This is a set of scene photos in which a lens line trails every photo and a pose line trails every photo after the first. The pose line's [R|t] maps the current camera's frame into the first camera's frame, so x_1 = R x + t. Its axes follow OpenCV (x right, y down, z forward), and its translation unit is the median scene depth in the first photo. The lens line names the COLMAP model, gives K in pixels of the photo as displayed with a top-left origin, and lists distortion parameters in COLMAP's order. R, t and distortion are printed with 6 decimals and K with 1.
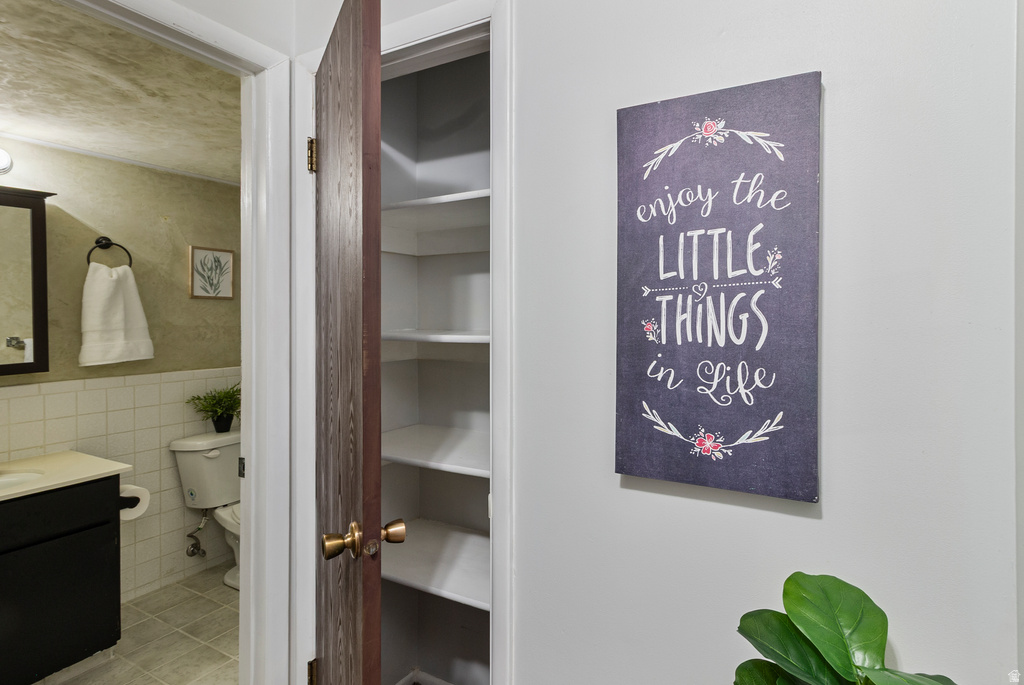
lens RADIAL K [[505.6, 0, 532.9], [0, 505.6, 321.9], [0, 0, 1]] dist [0.002995, 0.001586]
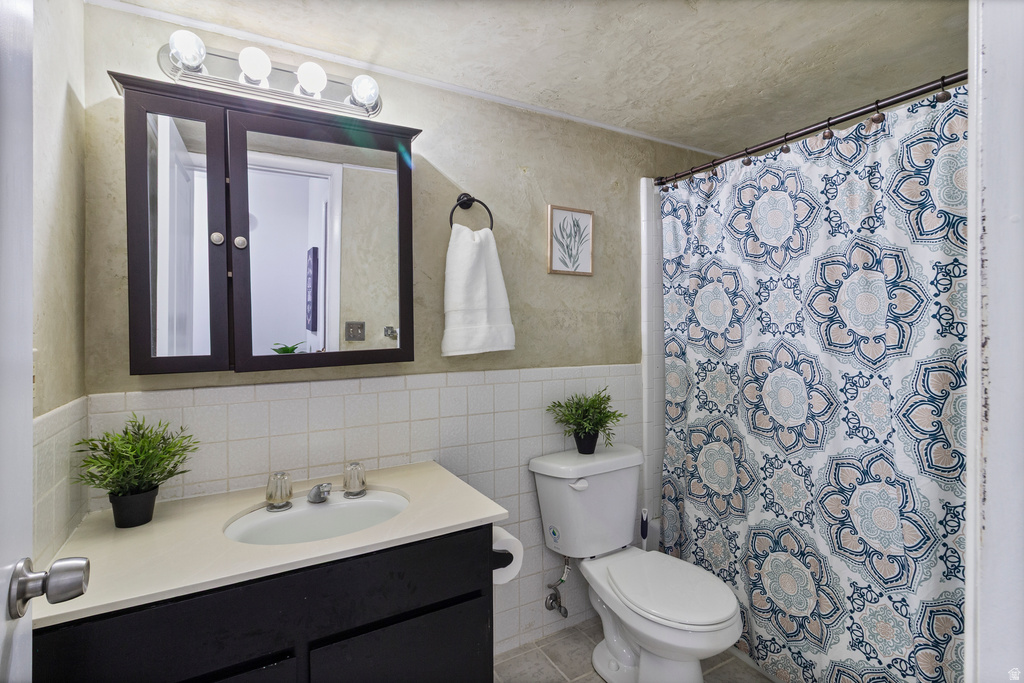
lens RADIAL K [[505.6, 0, 512.3], [0, 505.6, 333.4], [0, 0, 1]] dist [0.002995, 0.001586]
pose [[0.842984, 0.013424, -0.537772, -0.325646], [-0.005072, 0.999843, 0.017007, 0.032908], [0.537915, -0.011609, 0.842919, 0.339891]]
